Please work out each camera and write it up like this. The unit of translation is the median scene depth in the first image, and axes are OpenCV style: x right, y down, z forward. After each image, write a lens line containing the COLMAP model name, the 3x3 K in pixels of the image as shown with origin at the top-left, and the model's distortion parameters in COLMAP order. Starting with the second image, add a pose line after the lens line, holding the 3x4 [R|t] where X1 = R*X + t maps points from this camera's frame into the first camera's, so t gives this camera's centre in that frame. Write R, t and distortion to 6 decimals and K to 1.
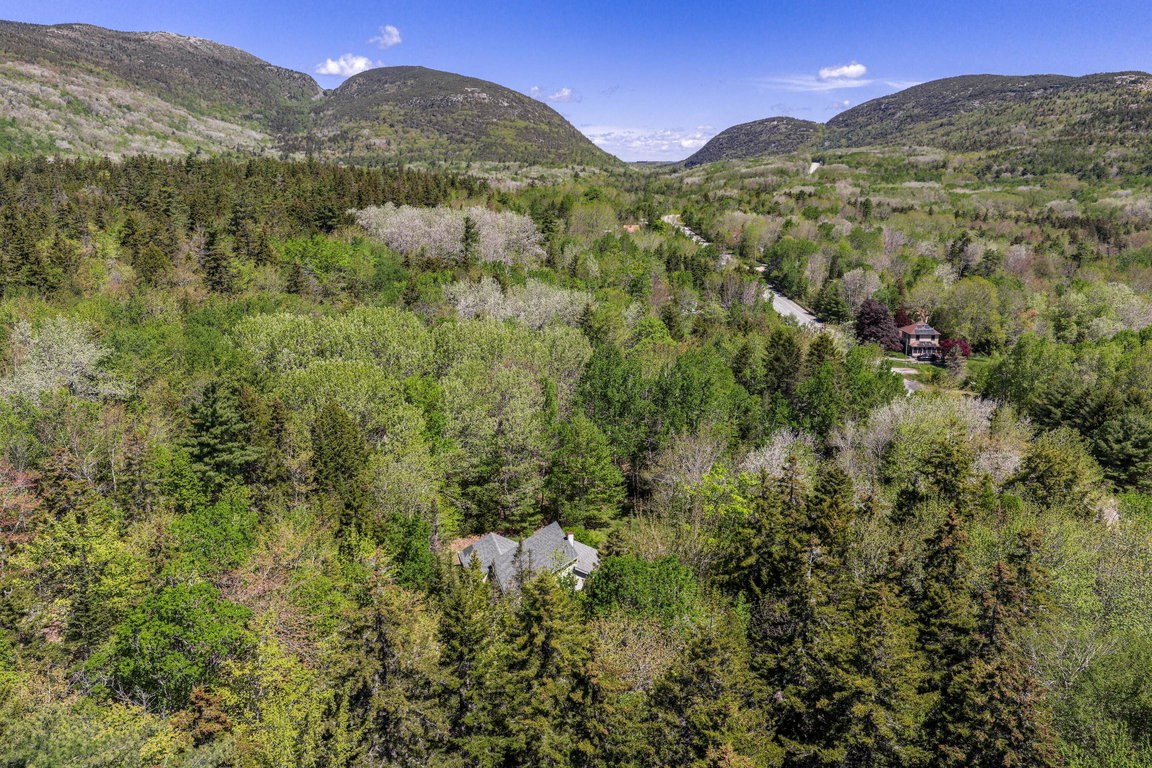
lens RADIAL K [[957.9, 0, 576.0], [0, 957.9, 384.0], [0, 0, 1]] dist [0.002485, 0.000962]
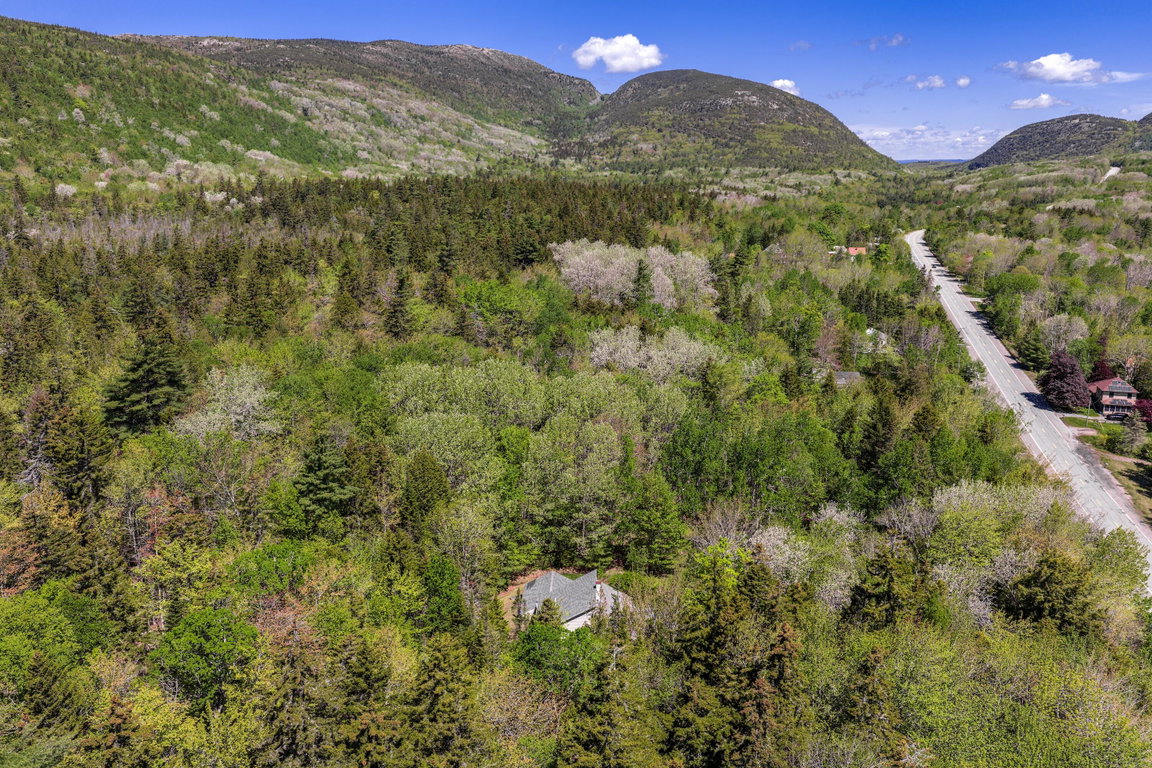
lens RADIAL K [[952.9, 0, 576.0], [0, 952.9, 384.0], [0, 0, 1]] dist [0.011932, -0.002471]
pose [[0.961224, 0.061298, -0.268868, 0.019017], [-0.060547, 0.998104, 0.011095, -0.006953], [0.269038, 0.005615, 0.963113, -0.008927]]
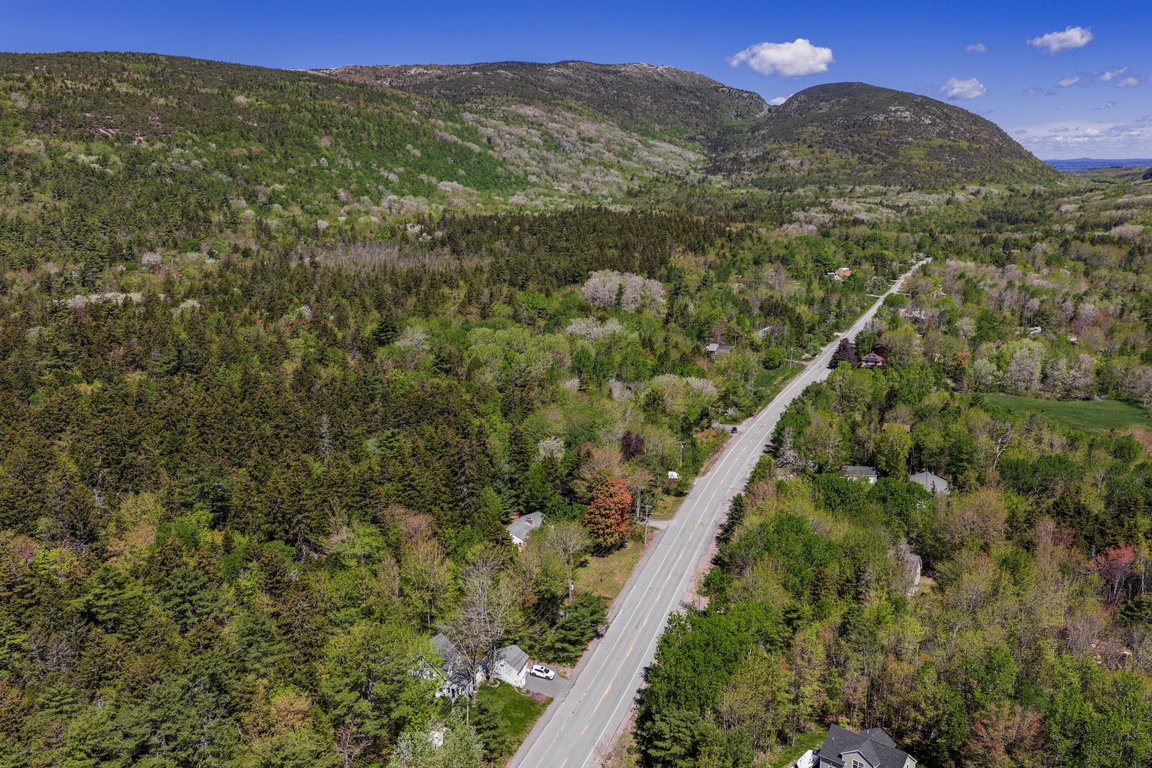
lens RADIAL K [[952.9, 0, 576.0], [0, 952.9, 384.0], [0, 0, 1]] dist [0.011932, -0.002471]
pose [[0.890812, 0.097973, -0.443683, 0.123697], [-0.096363, 0.995000, 0.026240, -0.000396], [0.444036, 0.019379, 0.895799, -0.149097]]
